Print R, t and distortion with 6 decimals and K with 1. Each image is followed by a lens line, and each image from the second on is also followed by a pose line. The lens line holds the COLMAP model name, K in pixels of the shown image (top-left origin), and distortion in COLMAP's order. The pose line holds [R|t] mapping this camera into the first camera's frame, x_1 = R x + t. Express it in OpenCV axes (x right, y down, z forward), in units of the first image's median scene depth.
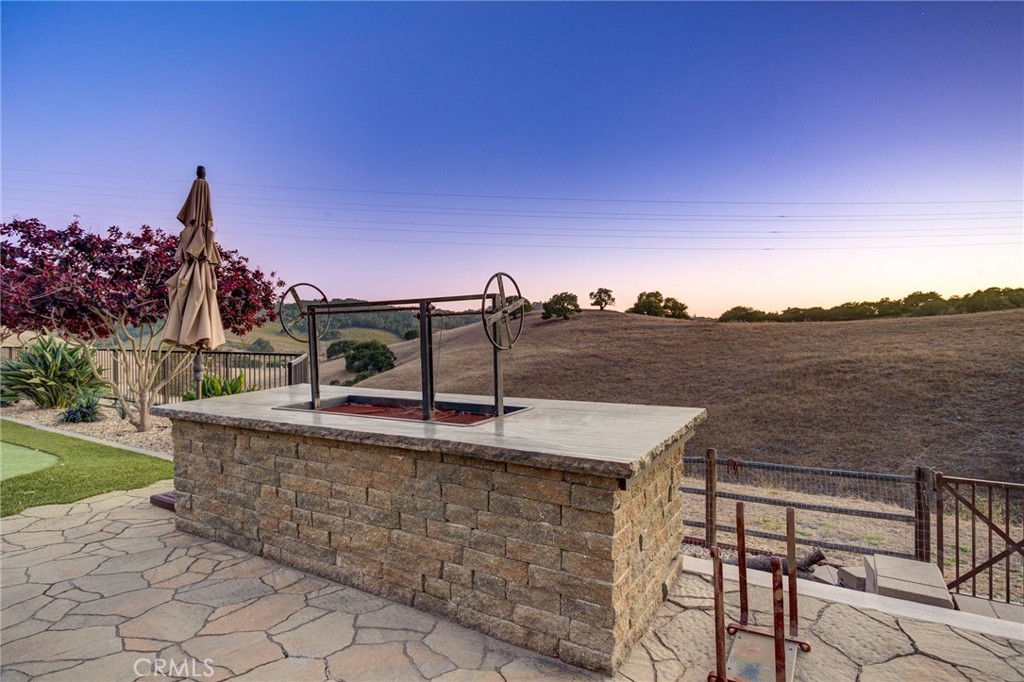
lens RADIAL K [[542.1, 0, 512.0], [0, 542.1, 341.0], [0, 0, 1]] dist [-0.010062, 0.001347]
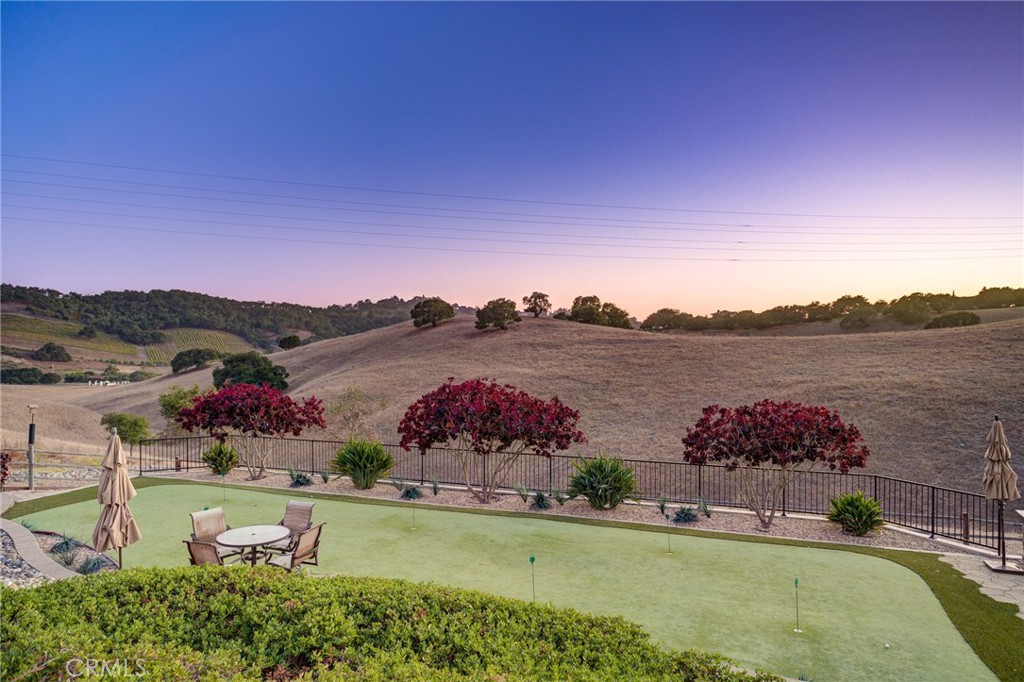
lens RADIAL K [[660.1, 0, 512.0], [0, 660.1, 341.0], [0, 0, 1]] dist [-0.002038, -0.001623]
pose [[0.980494, -0.001510, 0.196544, -0.097032], [0.001876, 0.999997, -0.001677, -0.020026], [-0.196540, 0.002013, 0.980494, -0.039280]]
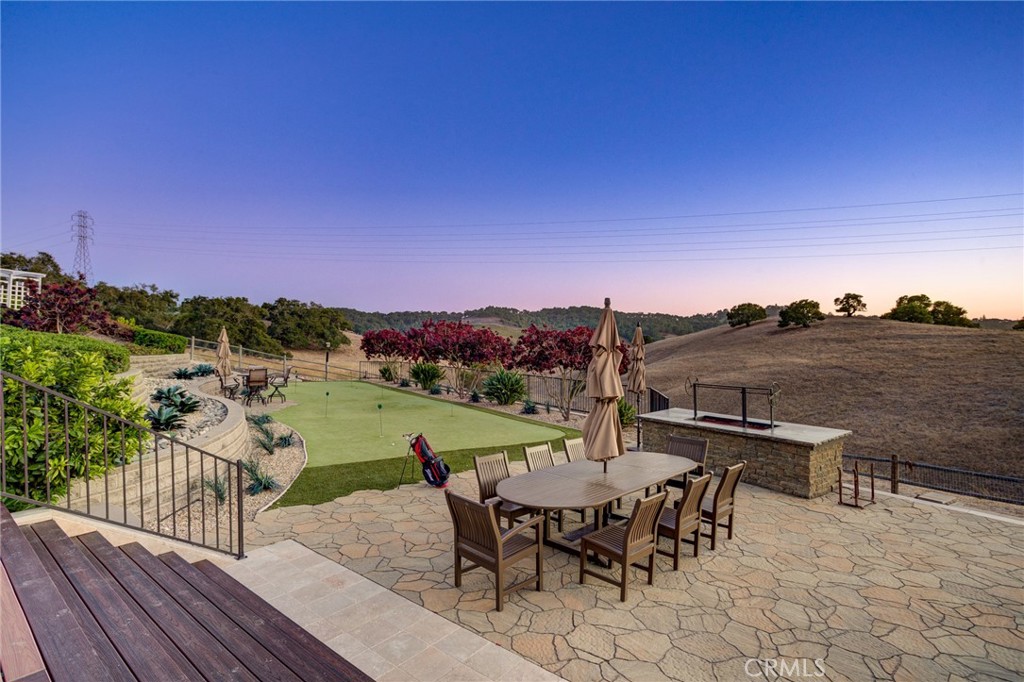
lens RADIAL K [[506.2, 0, 512.0], [0, 506.2, 341.0], [0, 0, 1]] dist [-0.009140, 0.002269]
pose [[0.909472, 0.006482, -0.415715, -0.003822], [-0.008900, 0.999953, -0.003879, -0.007108], [0.415670, 0.007227, 0.909487, -0.047607]]
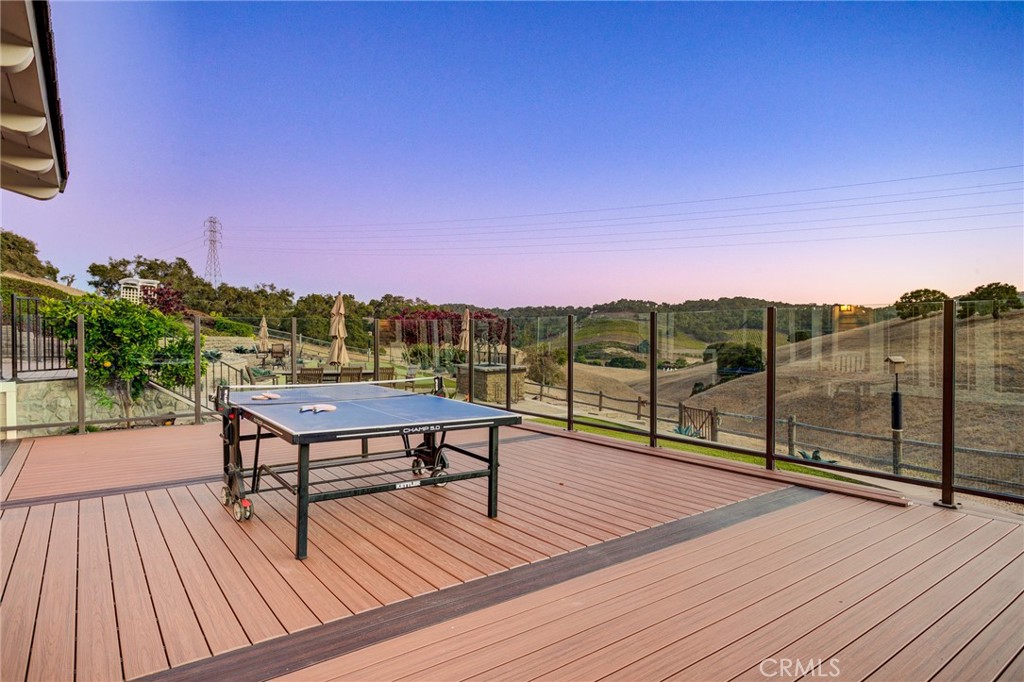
lens RADIAL K [[581.9, 0, 512.0], [0, 581.9, 341.0], [0, 0, 1]] dist [-0.001527, 0.001553]
pose [[0.783785, 0.005915, -0.621005, 0.075768], [-0.007758, 0.999970, -0.000268, -0.002101], [0.620984, 0.005028, 0.783807, -0.069011]]
